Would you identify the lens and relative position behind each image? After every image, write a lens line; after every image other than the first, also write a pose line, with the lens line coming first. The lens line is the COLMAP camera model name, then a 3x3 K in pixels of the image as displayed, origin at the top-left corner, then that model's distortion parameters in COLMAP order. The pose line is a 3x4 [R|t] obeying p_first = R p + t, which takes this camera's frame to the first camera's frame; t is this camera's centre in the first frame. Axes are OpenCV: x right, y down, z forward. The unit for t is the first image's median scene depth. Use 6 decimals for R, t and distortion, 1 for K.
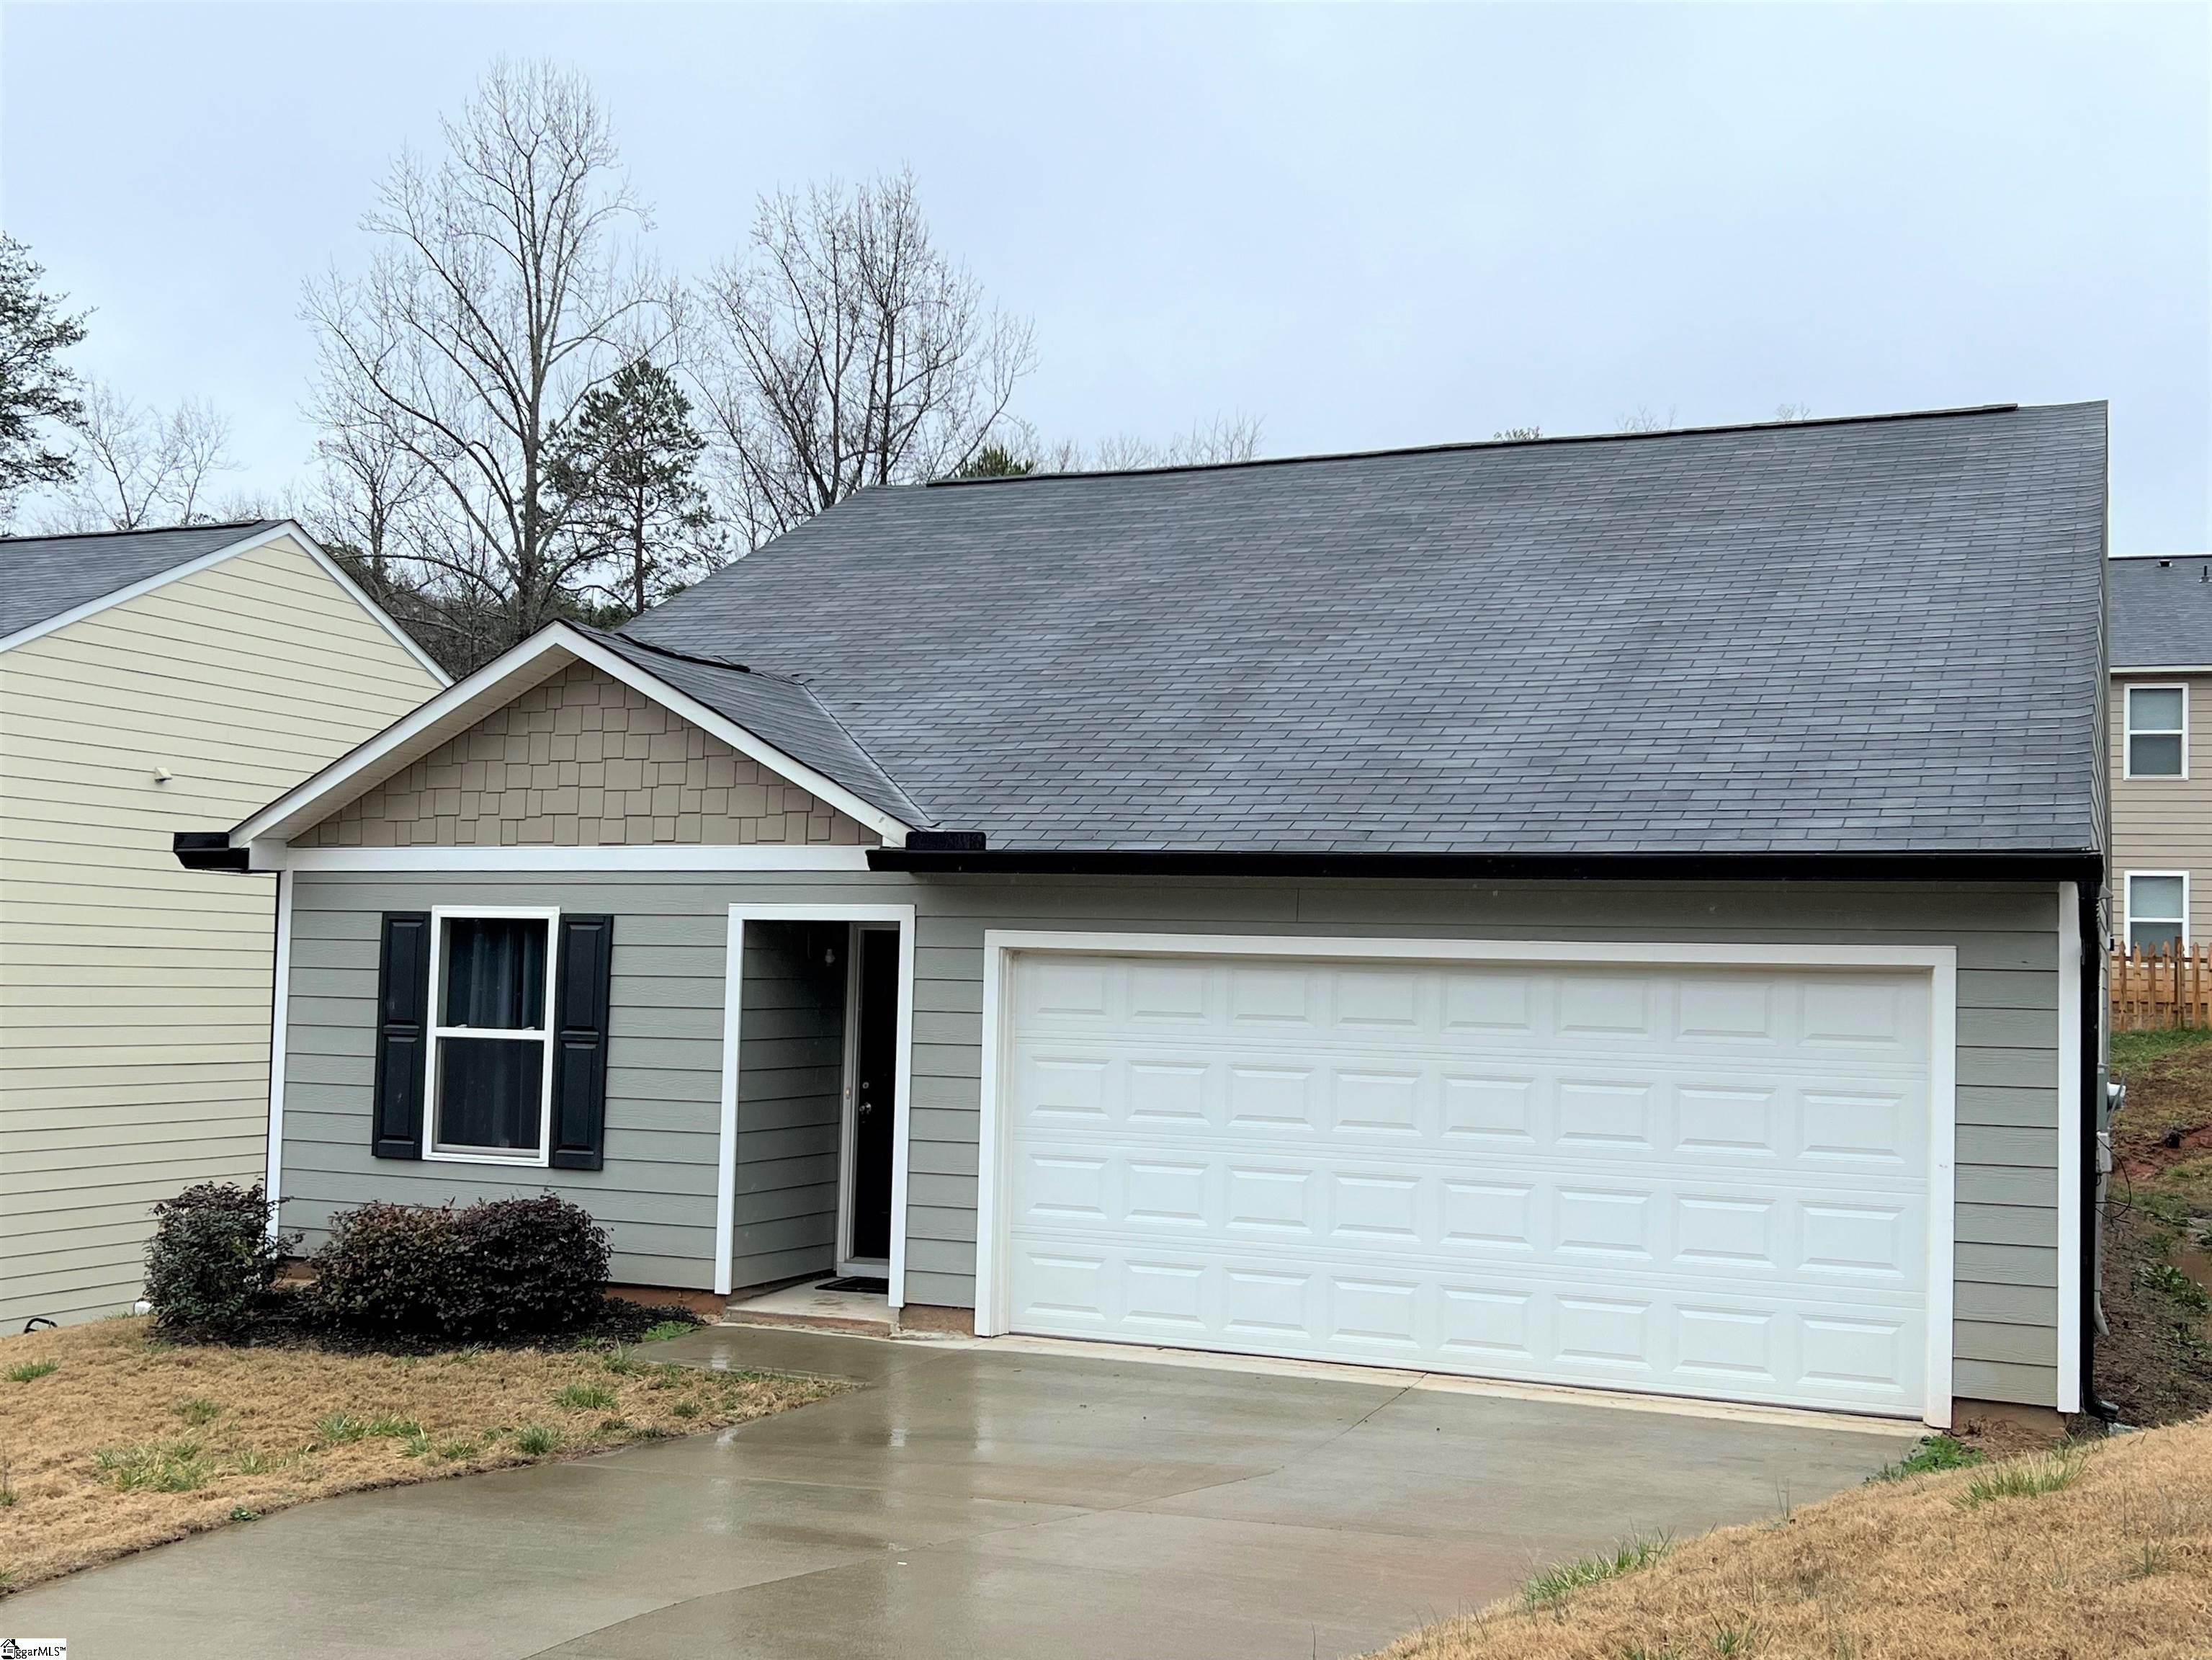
lens RADIAL K [[2306.9, 0, 1152.6], [0, 2306.9, 844.6], [0, 0, 1]] dist [0.058317, 0.000000]
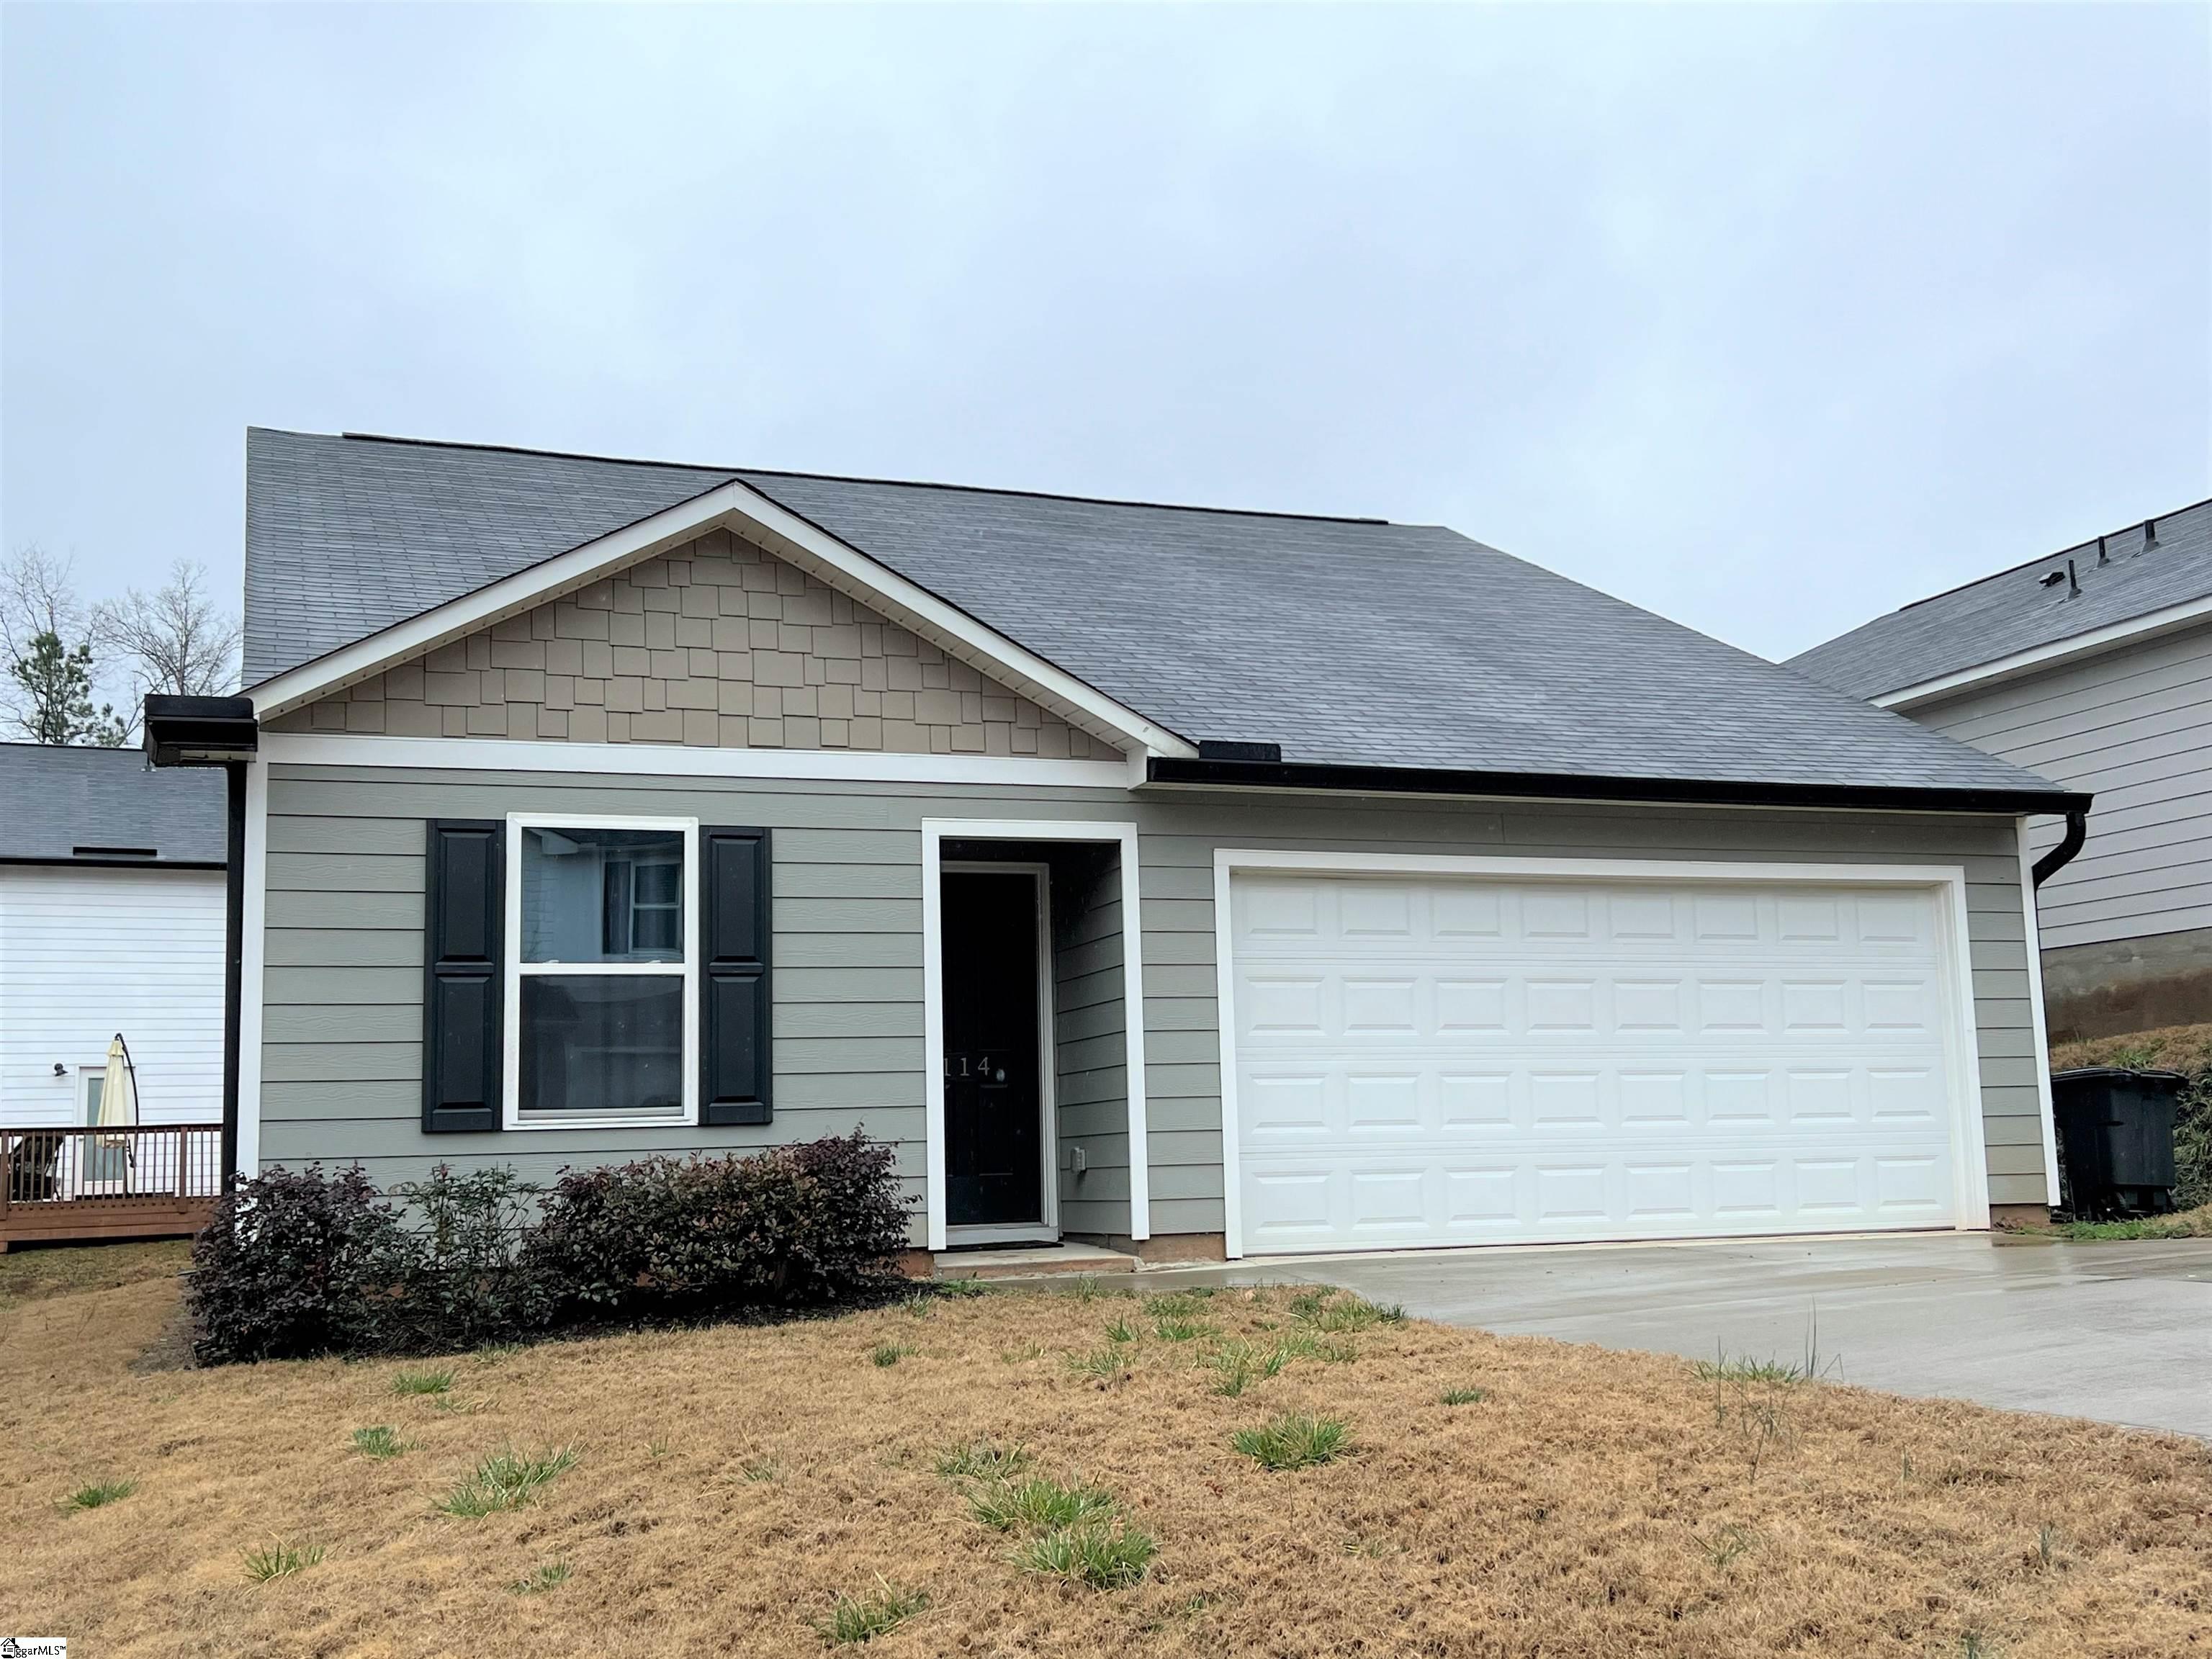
lens RADIAL K [[2306.5, 0, 1118.6], [0, 2306.5, 838.4], [0, 0, 1]] dist [0.058317, 0.000000]
pose [[0.726797, 0.053957, 0.684730, -0.733171], [0.009378, 0.996037, -0.088442, 0.112226], [-0.686789, 0.070700, 0.723411, 0.289728]]
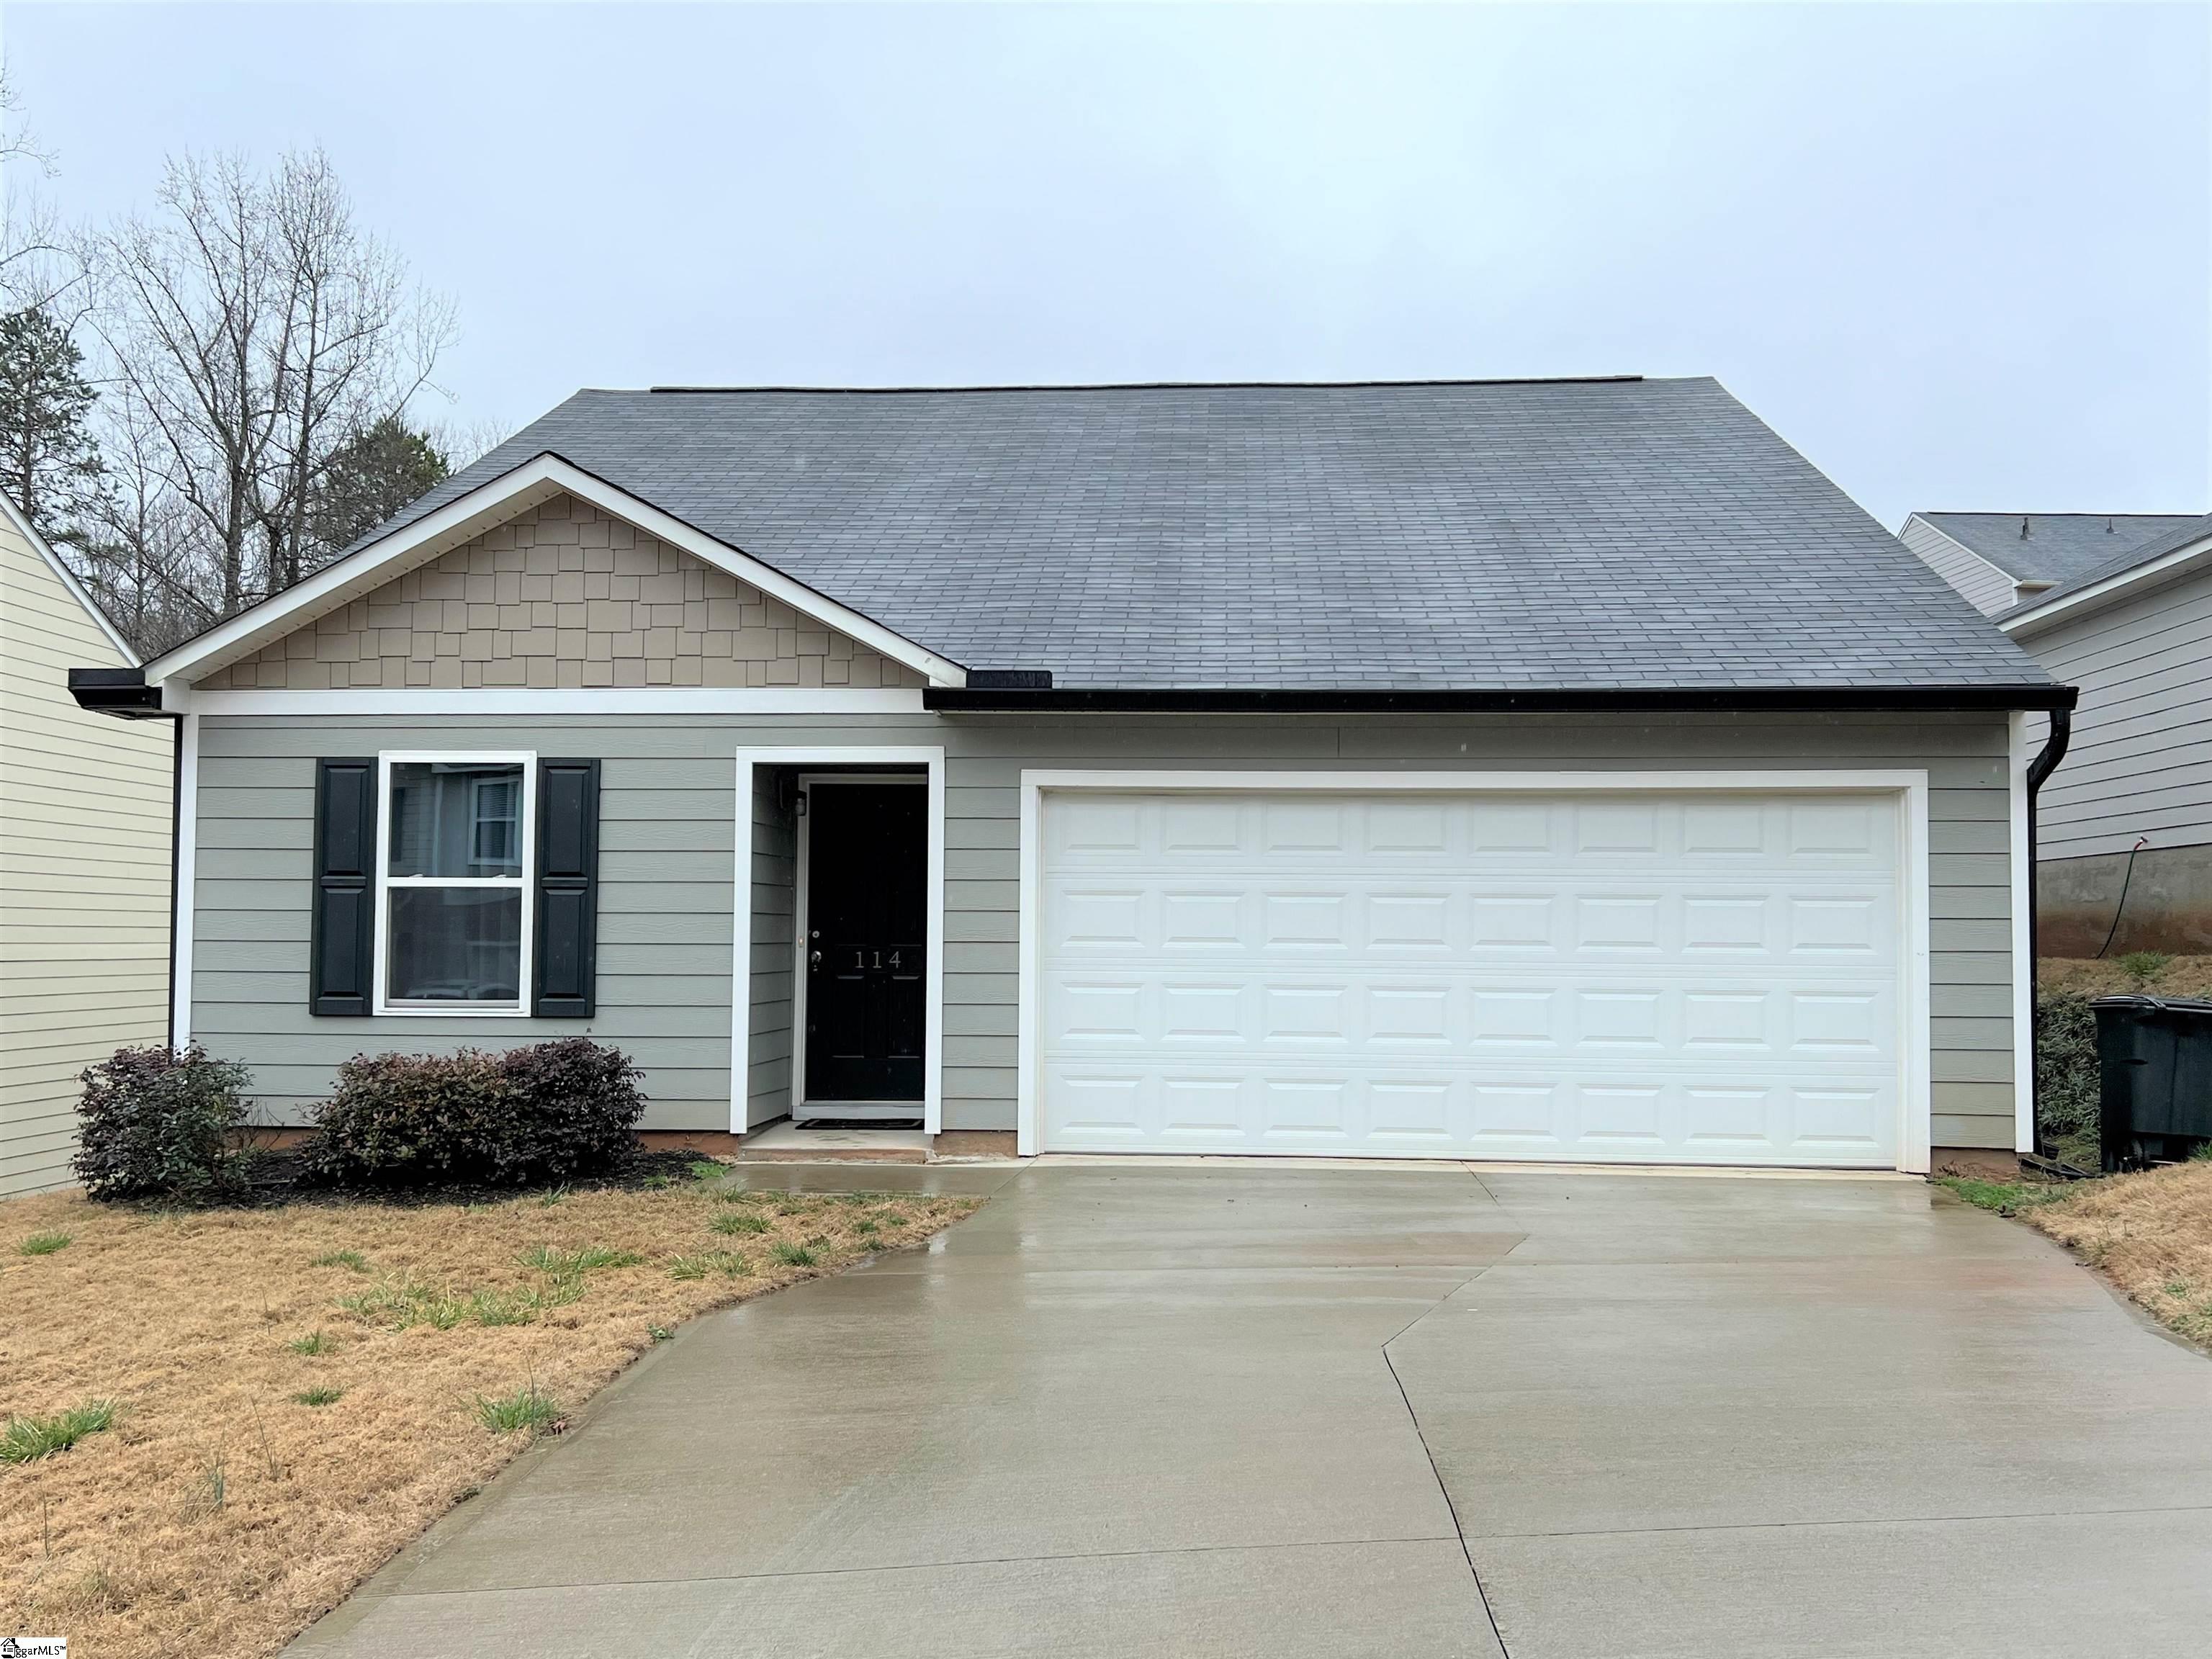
lens RADIAL K [[1966.5, 0, 1099.7], [0, 1966.5, 838.1], [0, 0, 1]] dist [0.054062, -0.058614]
pose [[0.947630, -0.001539, 0.319368, -0.301863], [-0.002902, 0.999906, 0.013430, 0.052520], [-0.319359, -0.013653, 0.947536, 0.137916]]
